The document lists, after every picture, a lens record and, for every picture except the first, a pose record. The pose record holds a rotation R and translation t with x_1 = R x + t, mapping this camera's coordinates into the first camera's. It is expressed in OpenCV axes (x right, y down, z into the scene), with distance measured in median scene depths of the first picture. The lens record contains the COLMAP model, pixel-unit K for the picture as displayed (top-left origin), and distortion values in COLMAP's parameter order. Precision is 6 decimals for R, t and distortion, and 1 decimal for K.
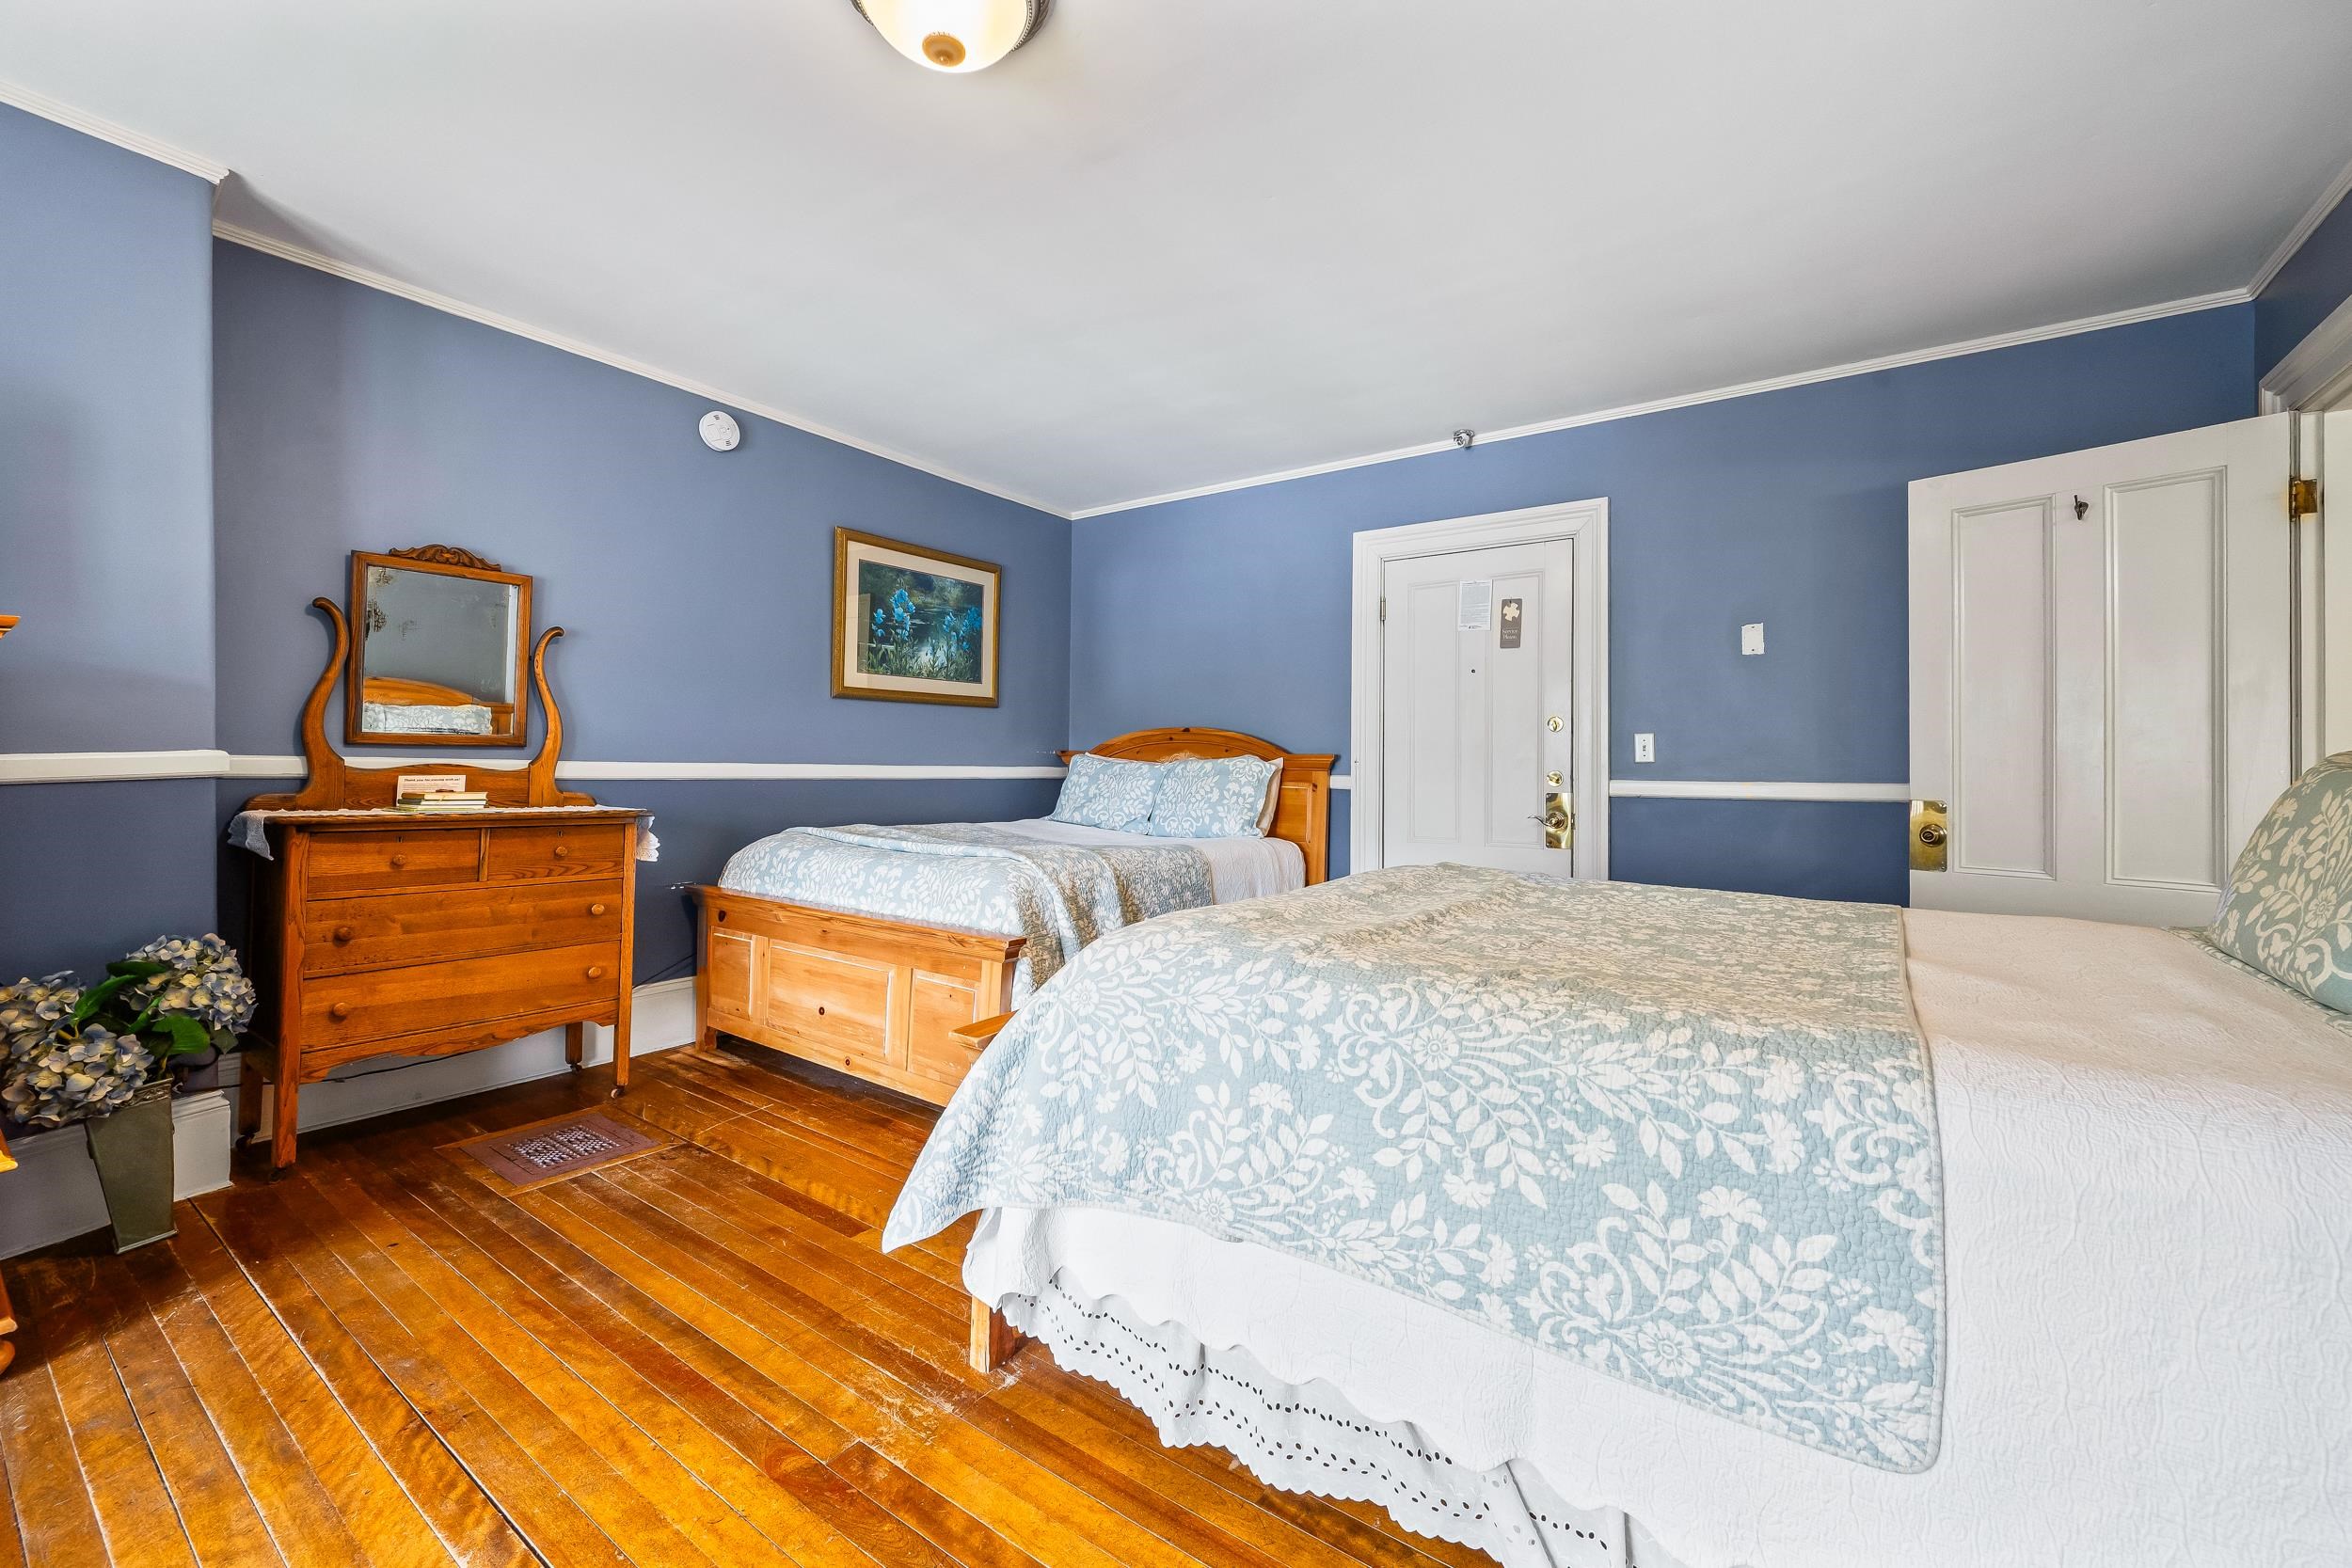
lens RADIAL K [[925.9, 0, 1179.8], [0, 925.9, 764.6], [0, 0, 1]] dist [-0.003693, -0.000104]
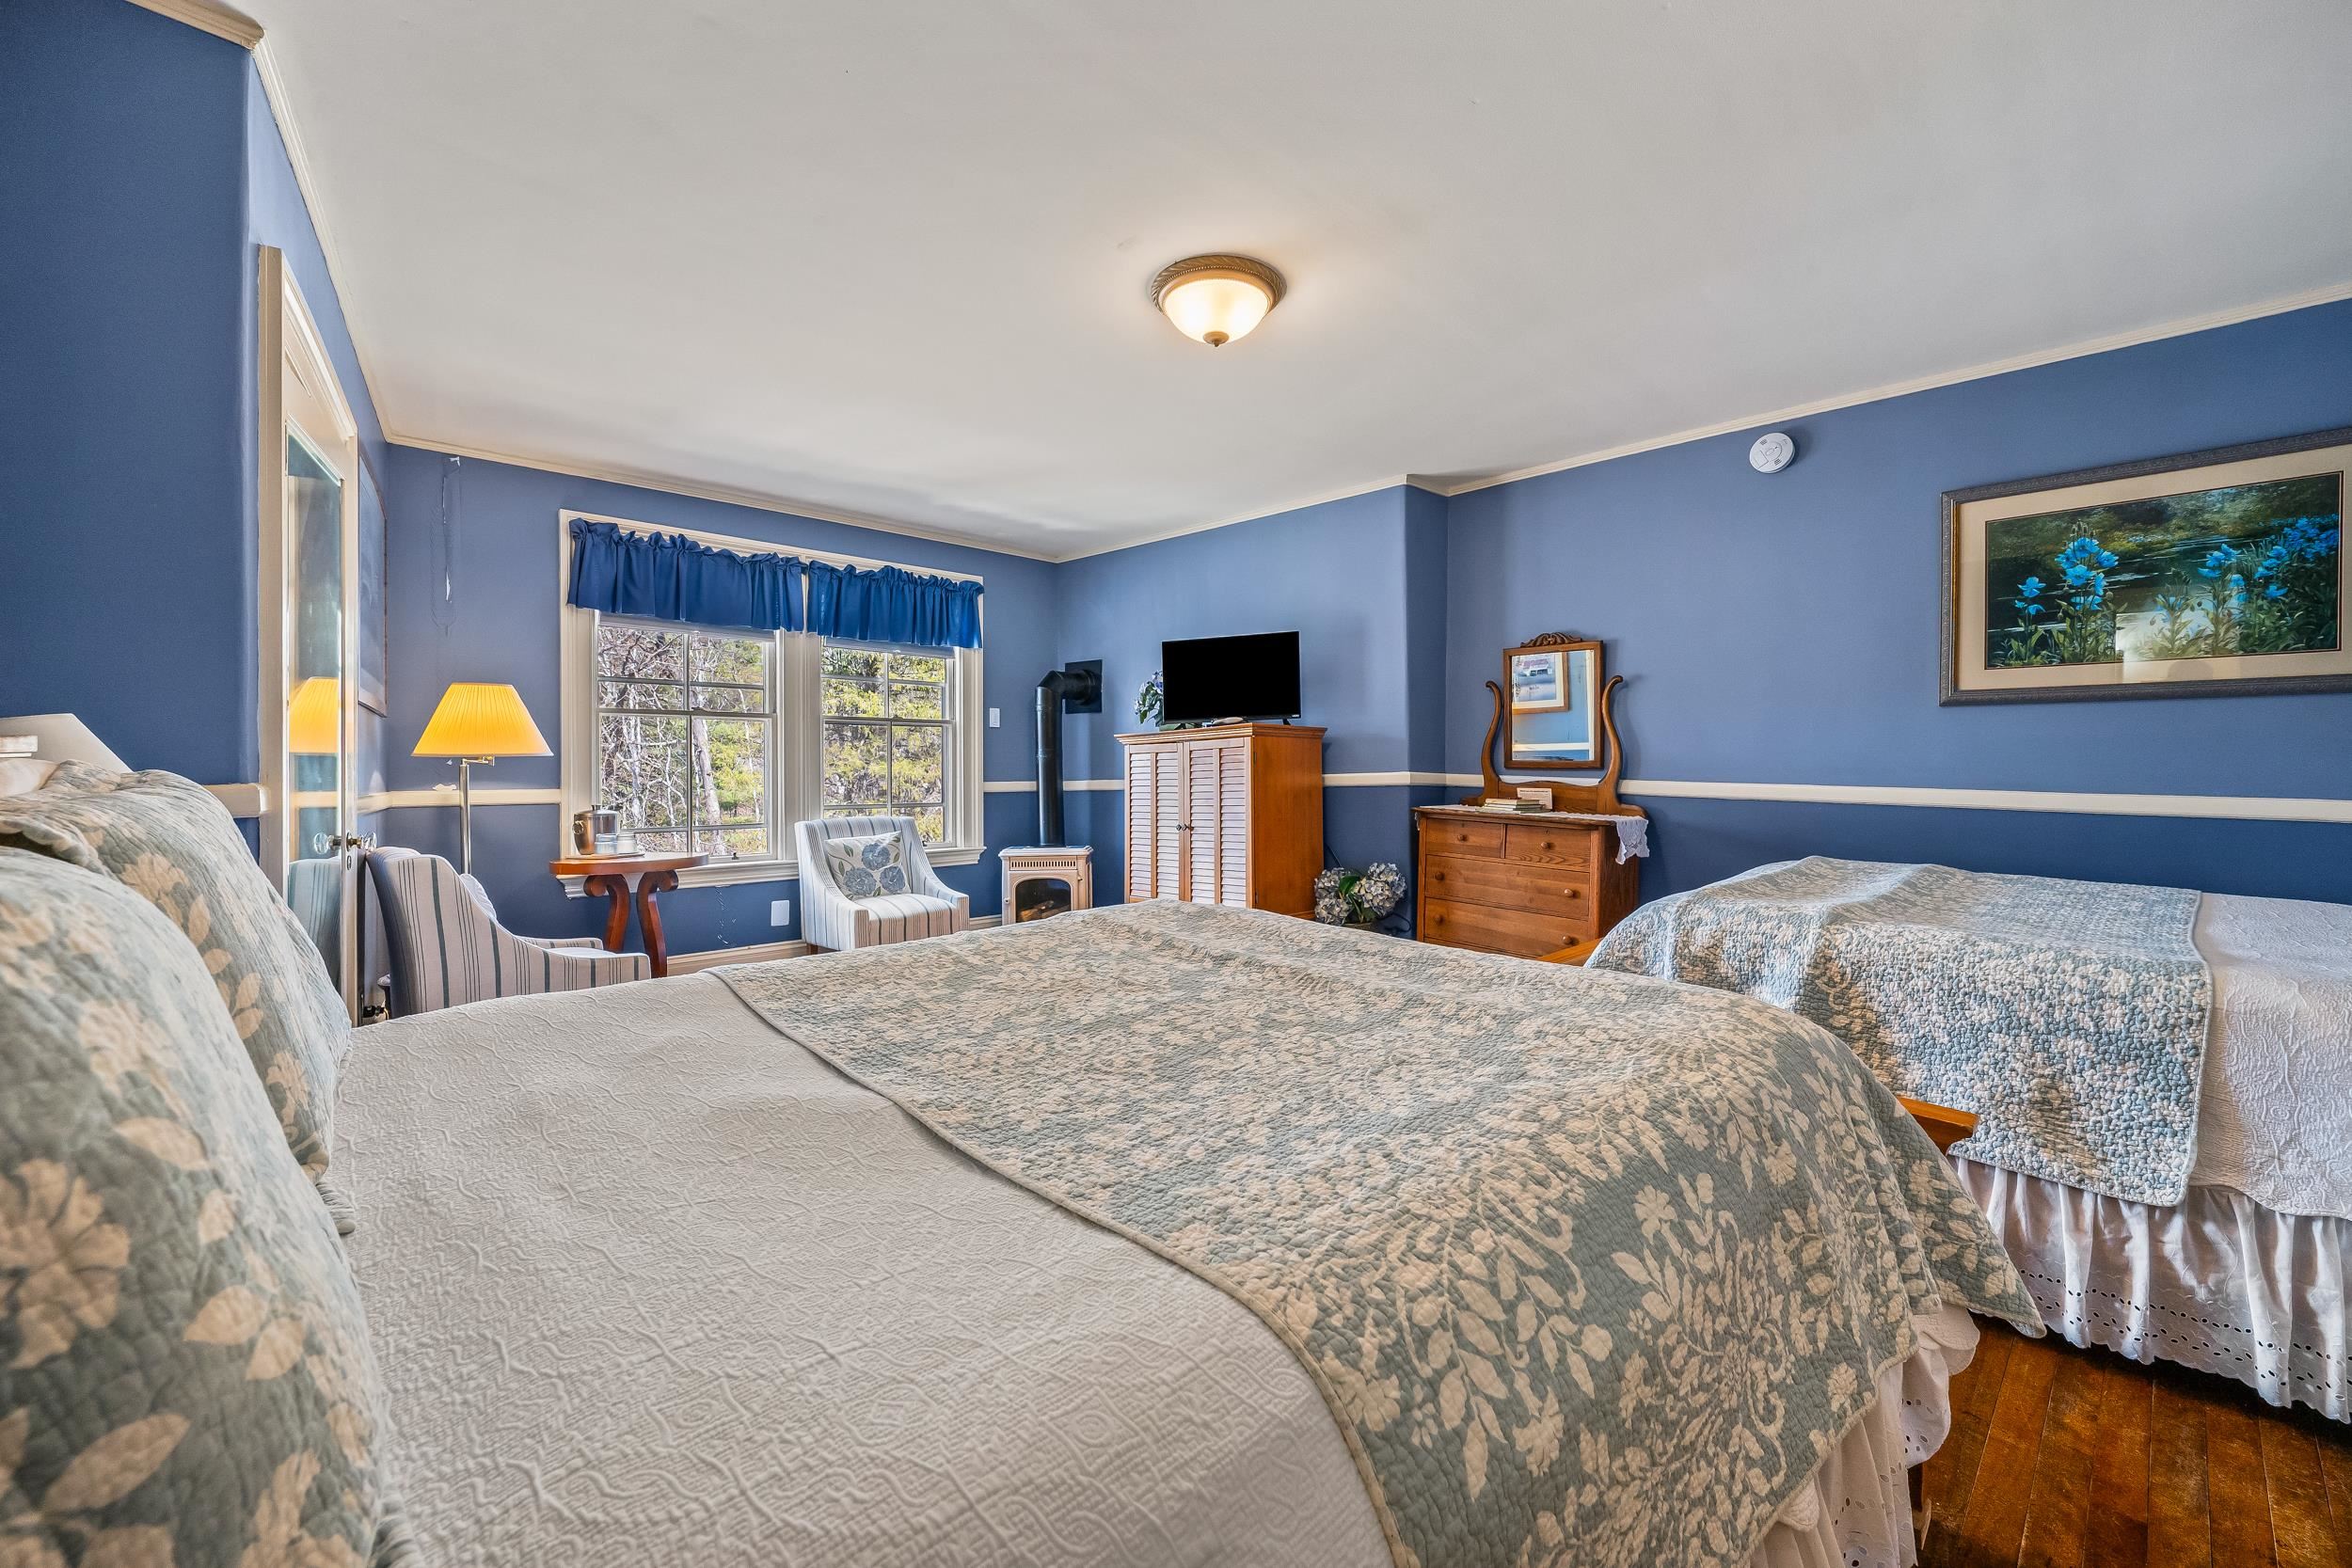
lens RADIAL K [[925.9, 0, 1175.5], [0, 925.9, 774.3], [0, 0, 1]] dist [-0.003693, -0.000104]
pose [[-0.207098, -0.004198, -0.978311, 0.539245], [-0.022216, 0.999753, 0.000413, 0.001047], [0.978068, 0.021819, -0.207140, 0.513026]]
